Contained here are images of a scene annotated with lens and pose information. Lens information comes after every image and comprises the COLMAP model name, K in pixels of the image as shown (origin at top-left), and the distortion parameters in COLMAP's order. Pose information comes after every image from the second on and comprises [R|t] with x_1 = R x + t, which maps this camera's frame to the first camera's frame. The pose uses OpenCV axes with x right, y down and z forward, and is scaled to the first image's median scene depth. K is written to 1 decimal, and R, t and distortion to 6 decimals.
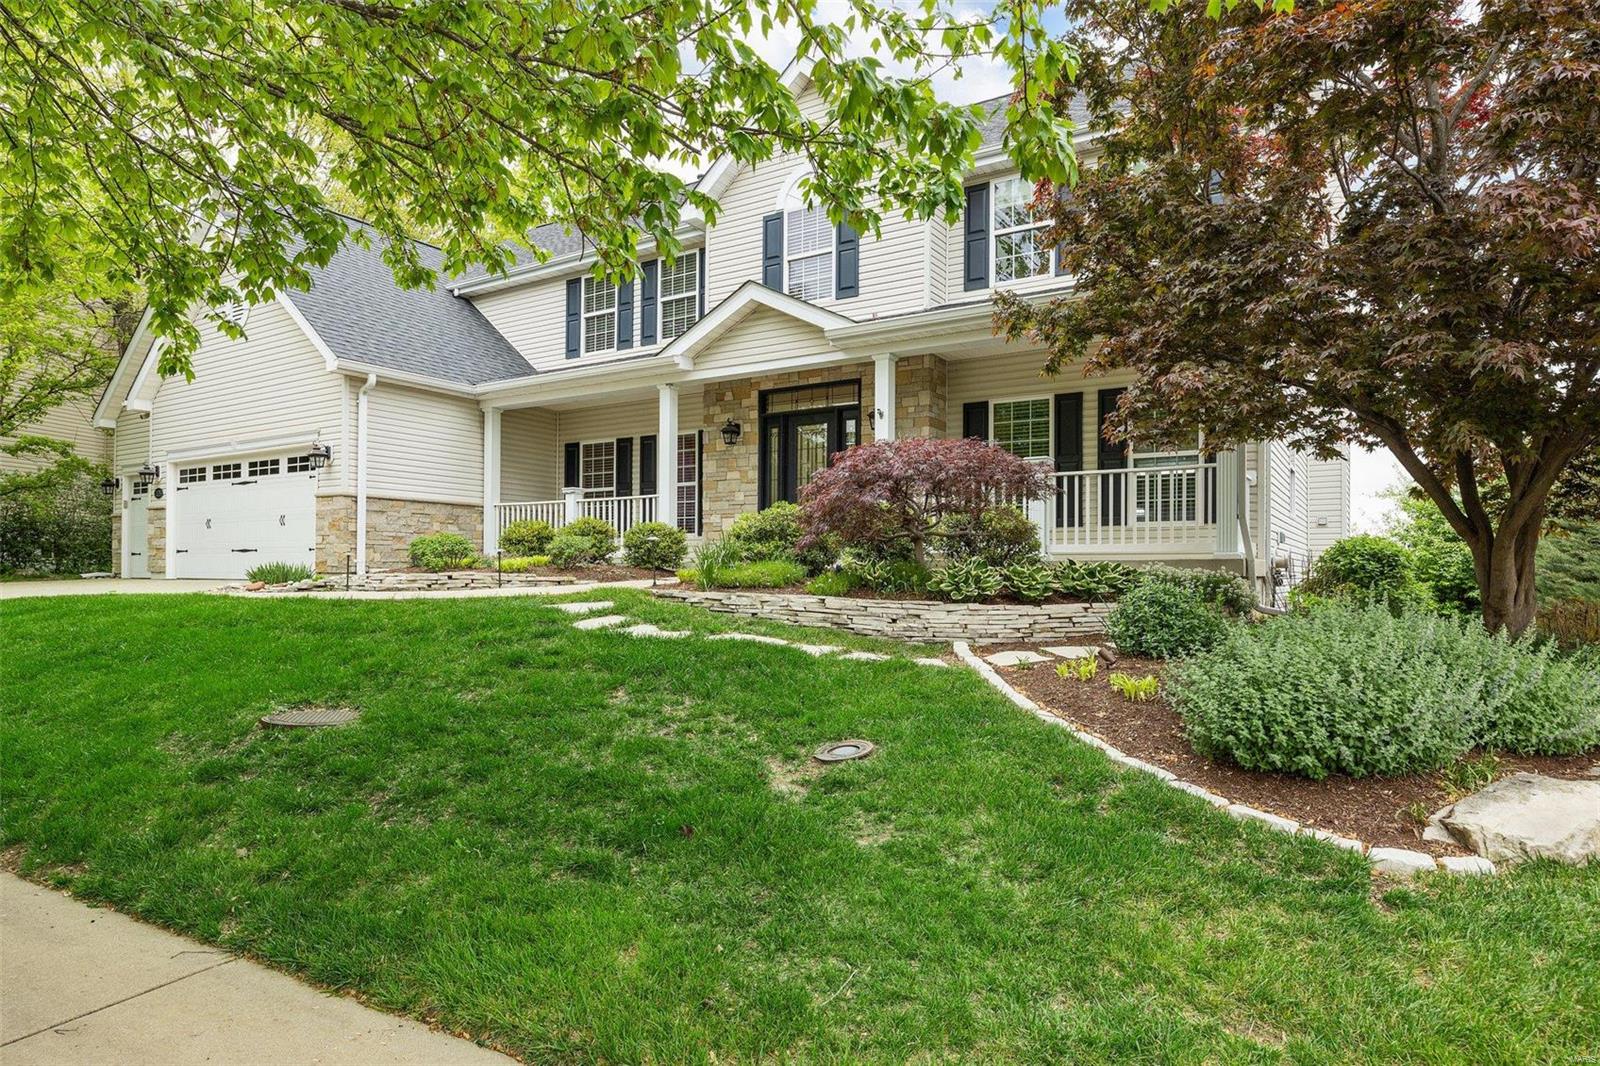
lens RADIAL K [[1000.3, 0, 816.4], [0, 1000.3, 577.2], [0, 0, 1]] dist [-0.007450, -0.000829]
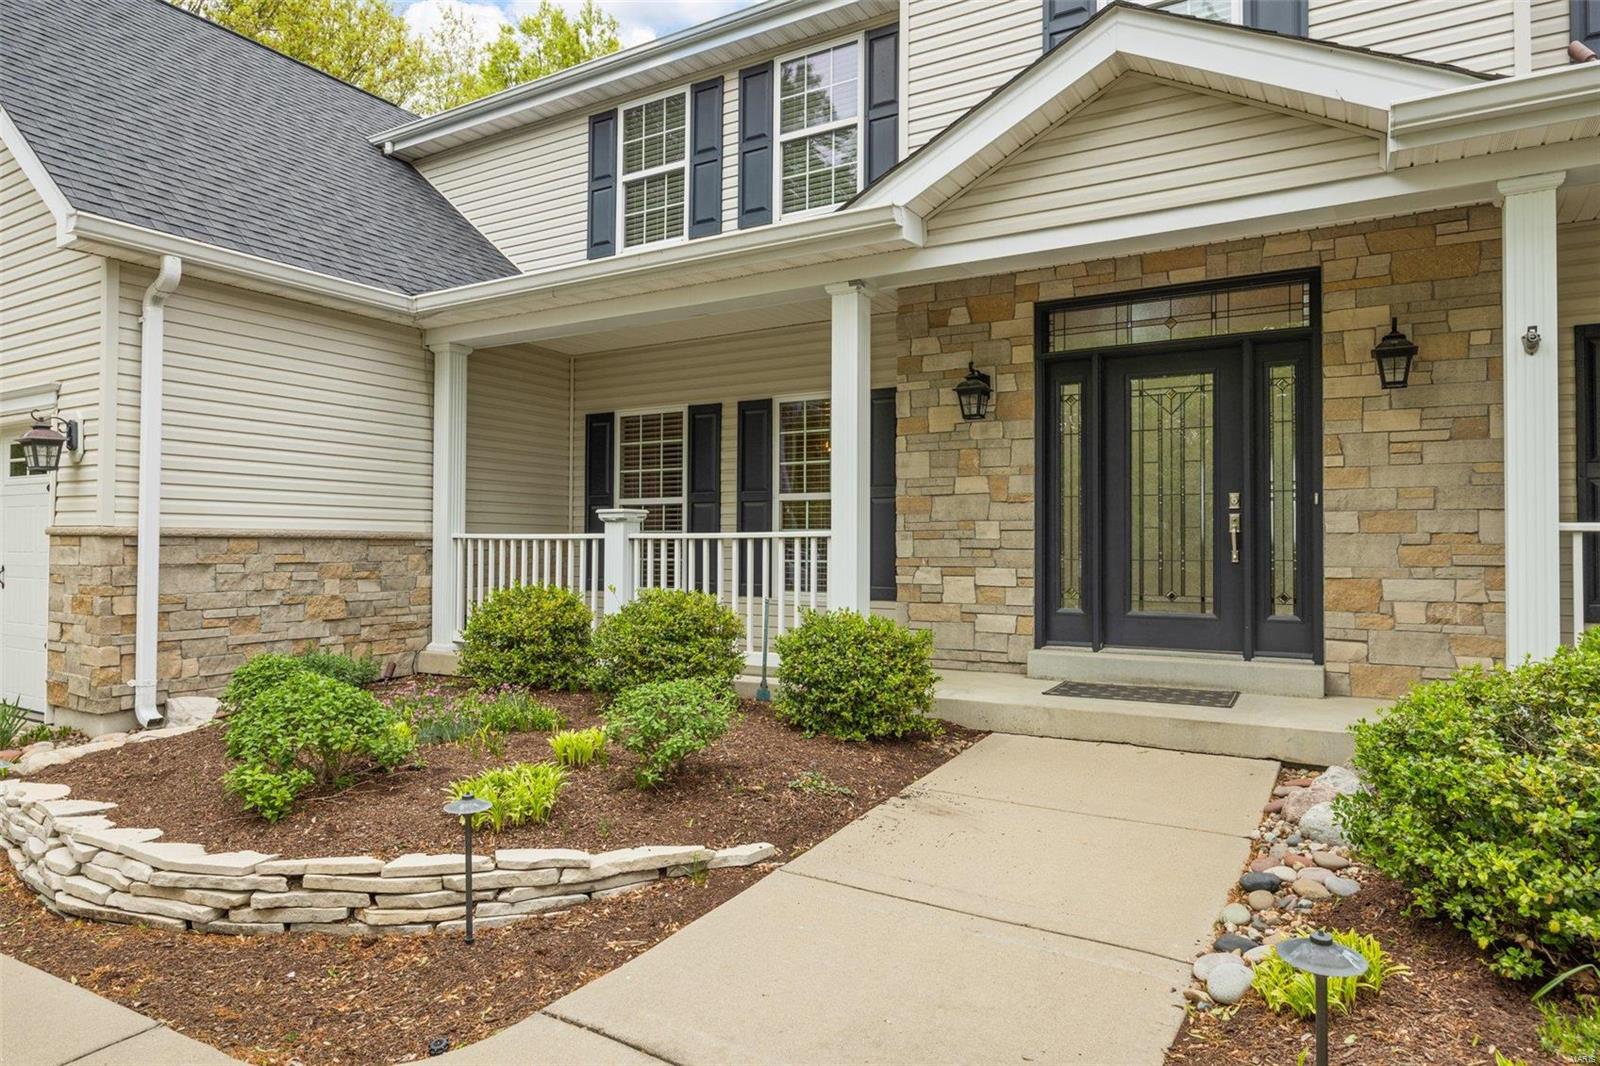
lens RADIAL K [[956.1, 0, 798.8], [0, 956.1, 525.5], [0, 0, 1]] dist [-0.008694, -0.000532]
pose [[0.999474, -0.001367, 0.032399, -0.176165], [0.001817, 0.999902, -0.013860, -0.076083], [-0.032377, 0.013912, 0.999379, 0.551417]]
